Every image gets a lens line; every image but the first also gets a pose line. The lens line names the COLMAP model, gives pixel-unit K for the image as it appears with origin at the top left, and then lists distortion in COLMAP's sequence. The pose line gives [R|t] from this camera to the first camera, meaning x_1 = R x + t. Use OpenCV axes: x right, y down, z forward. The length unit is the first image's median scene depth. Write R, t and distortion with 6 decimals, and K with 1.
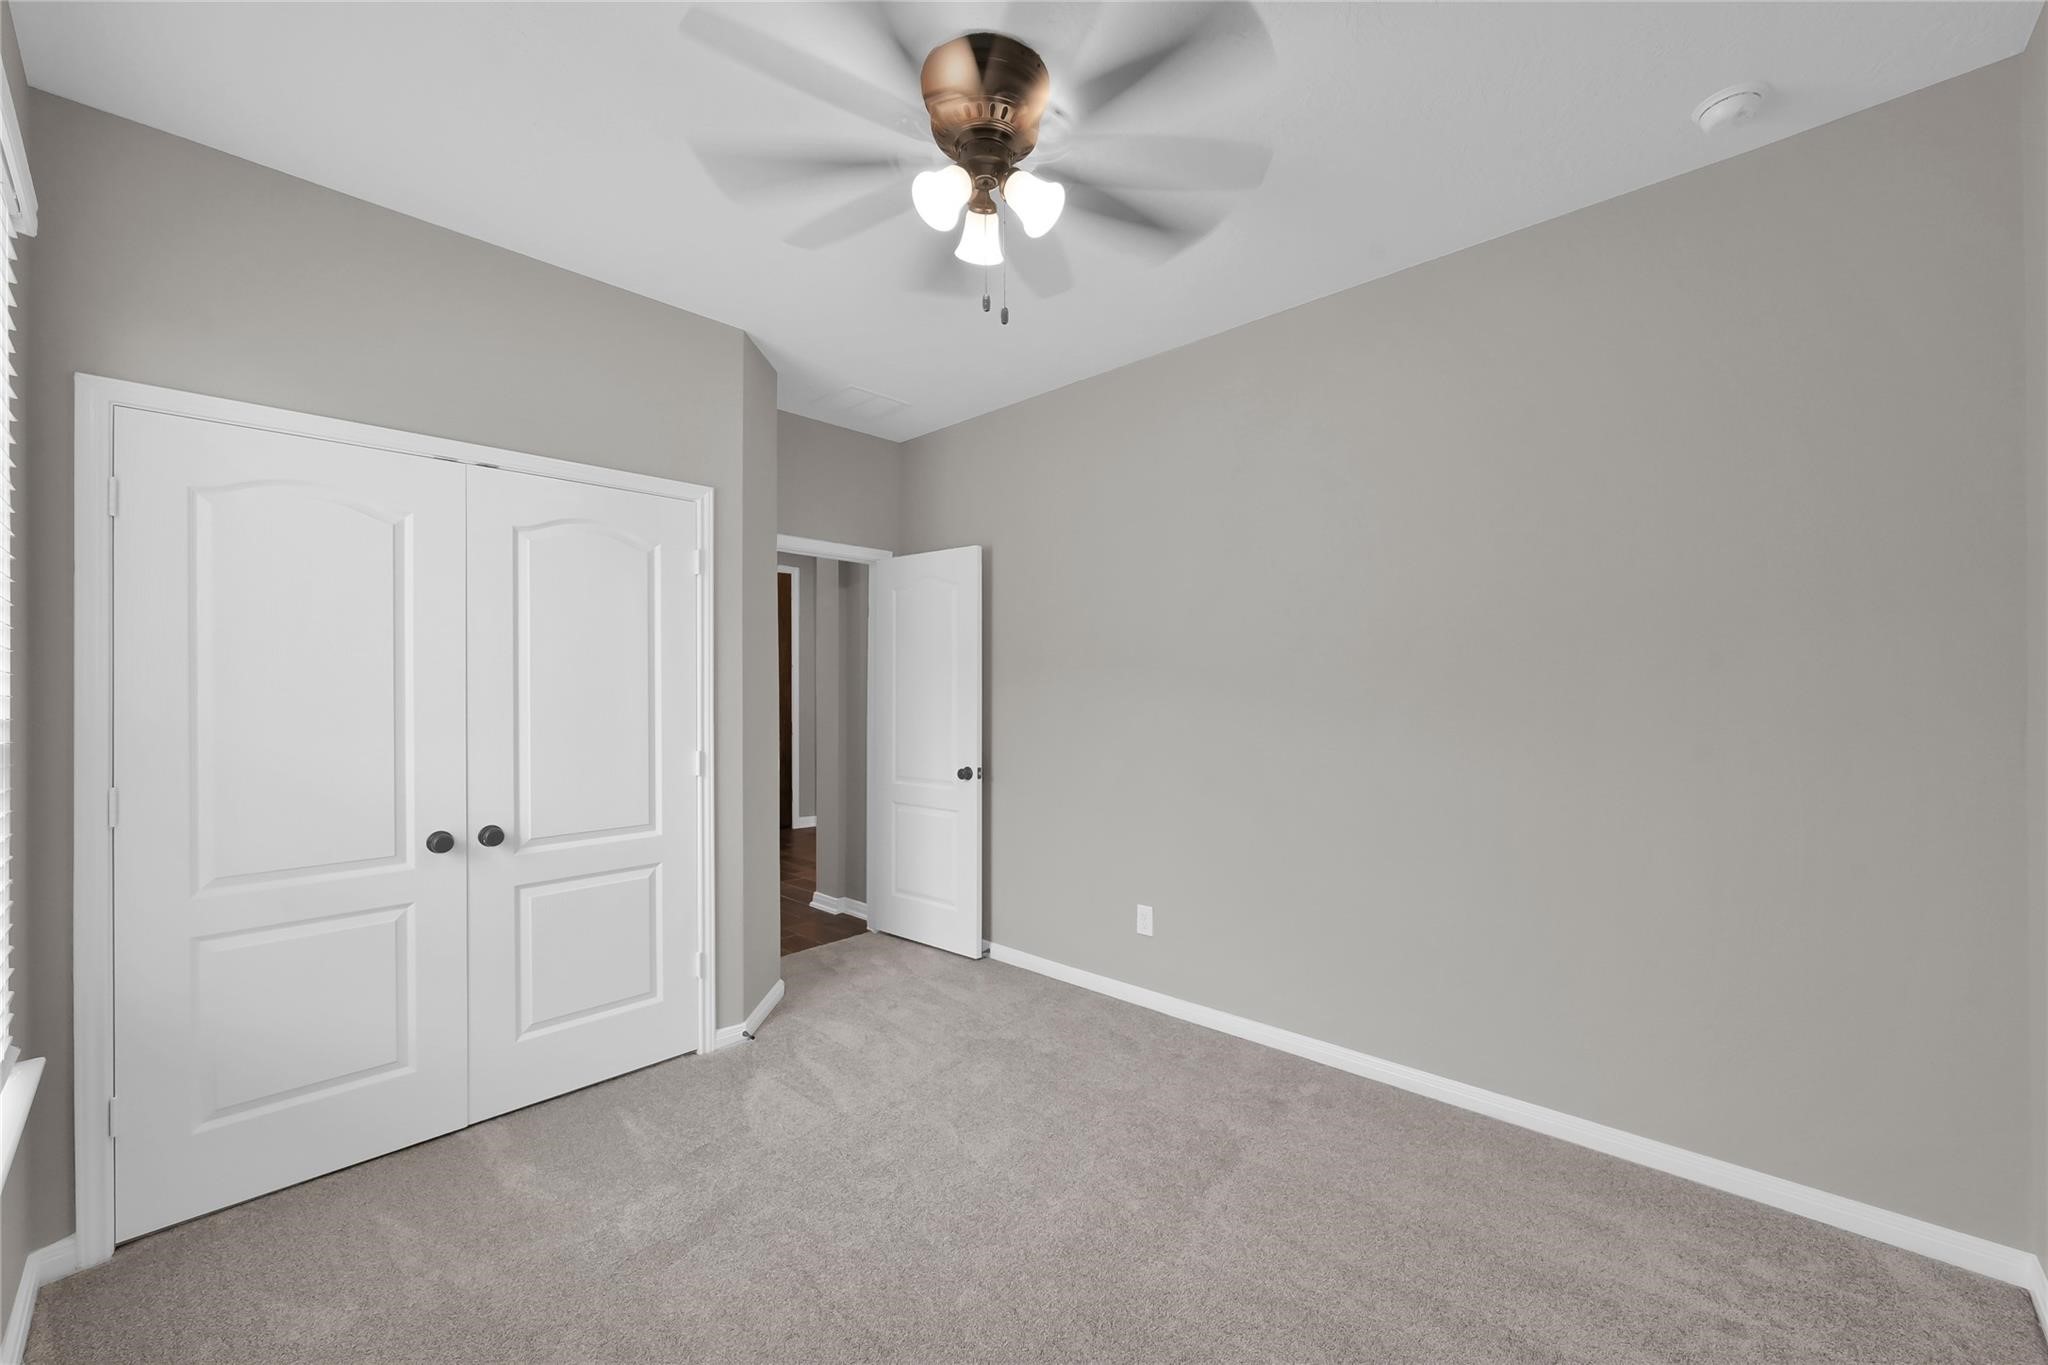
lens RADIAL K [[808.6, 0, 1032.4], [0, 808.6, 692.7], [0, 0, 1]] dist [-0.001930, 0.001142]
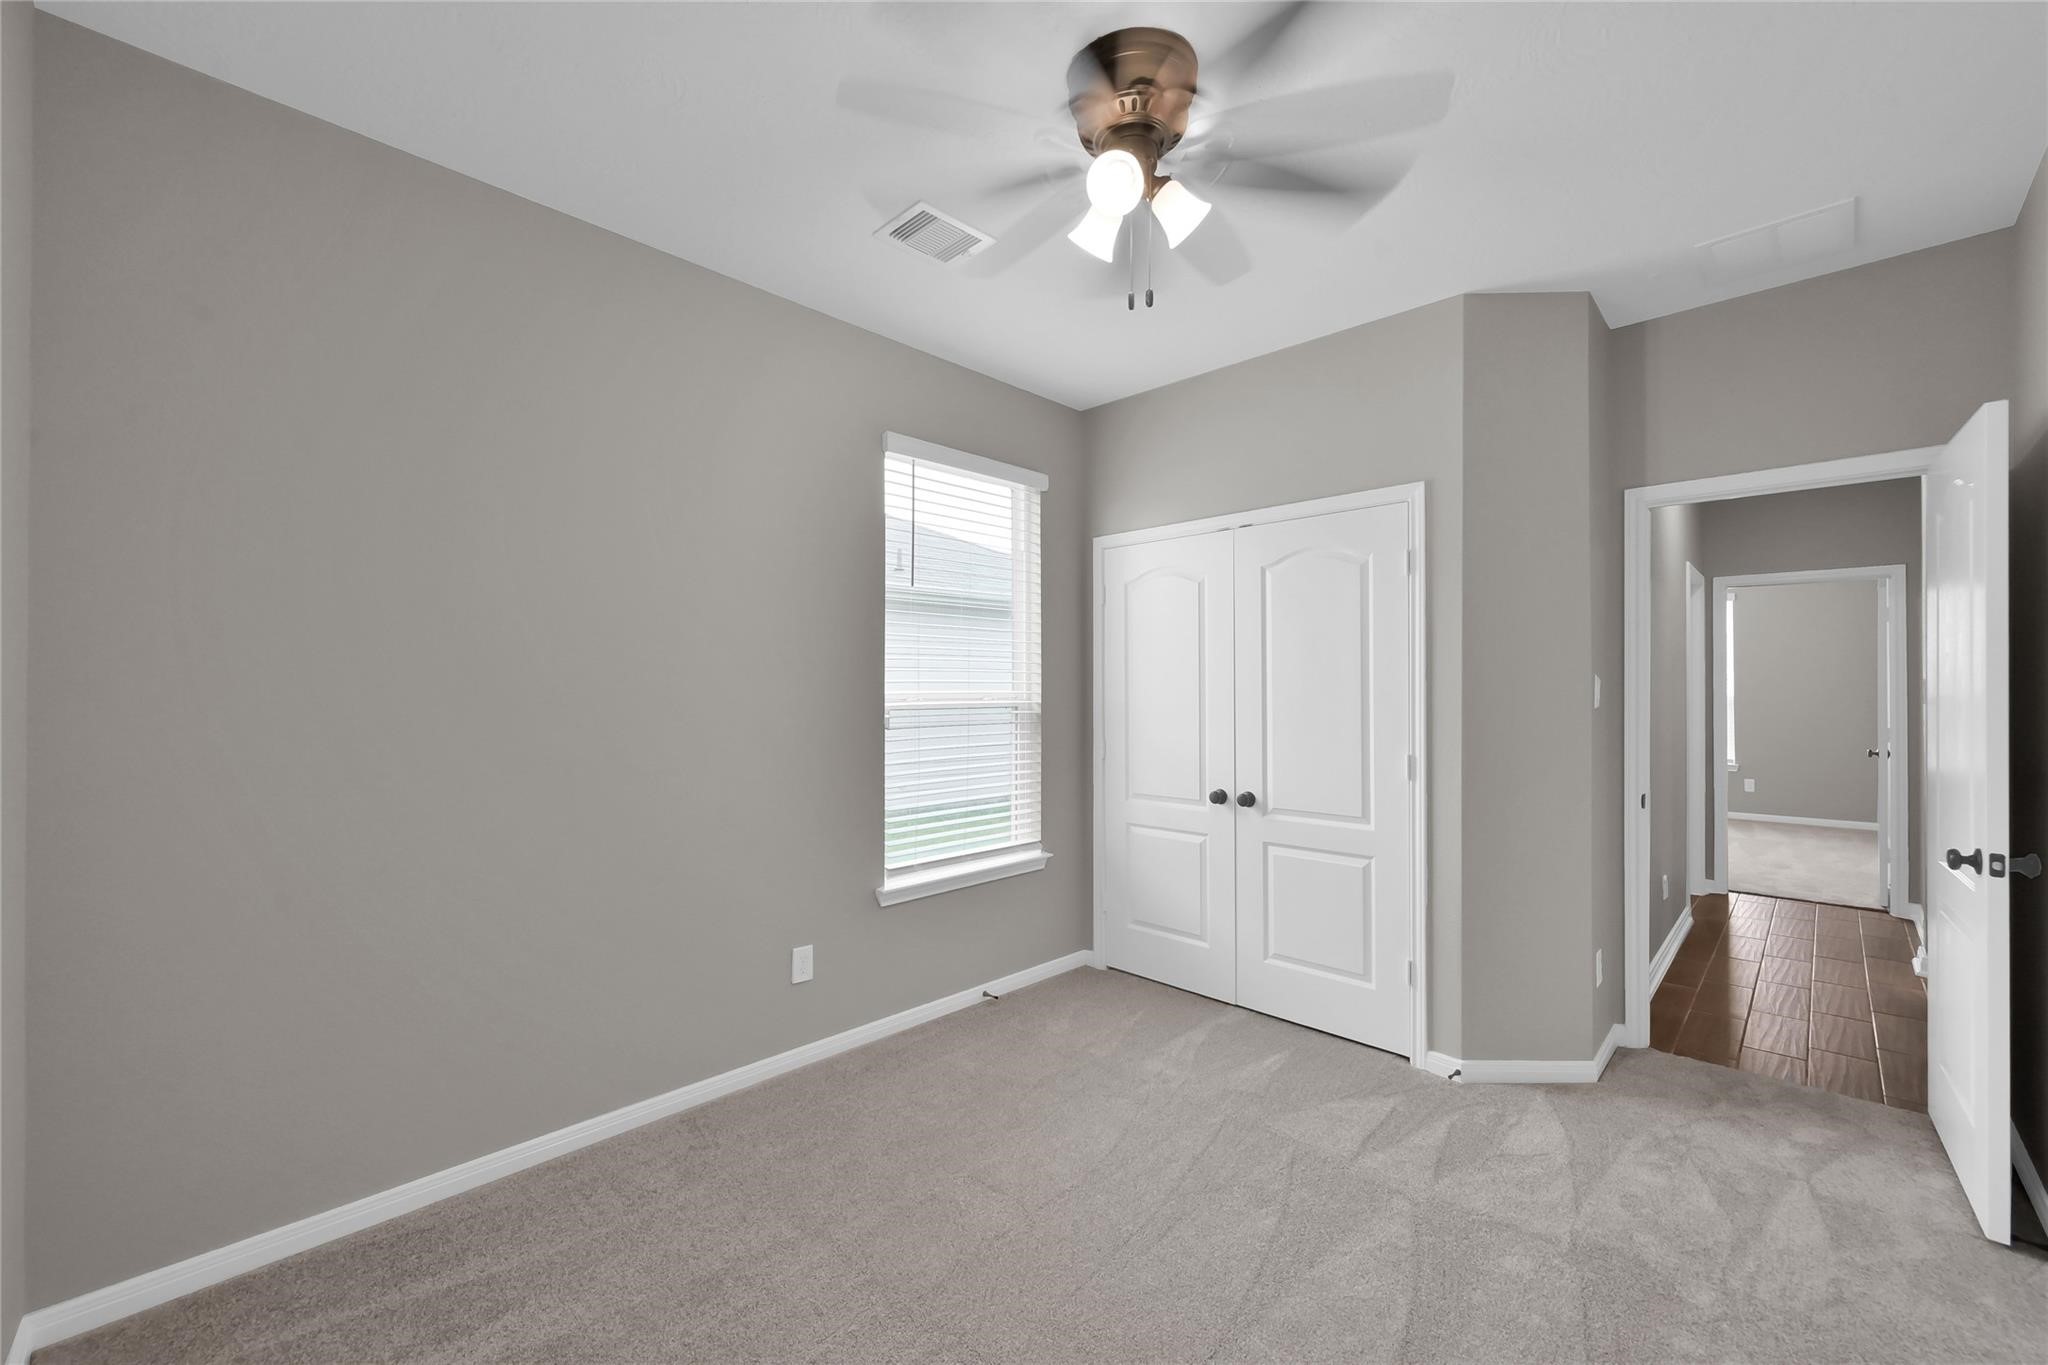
lens RADIAL K [[808.6, 0, 1033.1], [0, 808.6, 696.8], [0, 0, 1]] dist [-0.001930, 0.001142]
pose [[-0.016779, 0.016469, -0.999724, 0.641456], [-0.004645, 0.999852, 0.016549, -0.014088], [0.999848, 0.004921, -0.016700, 0.622937]]
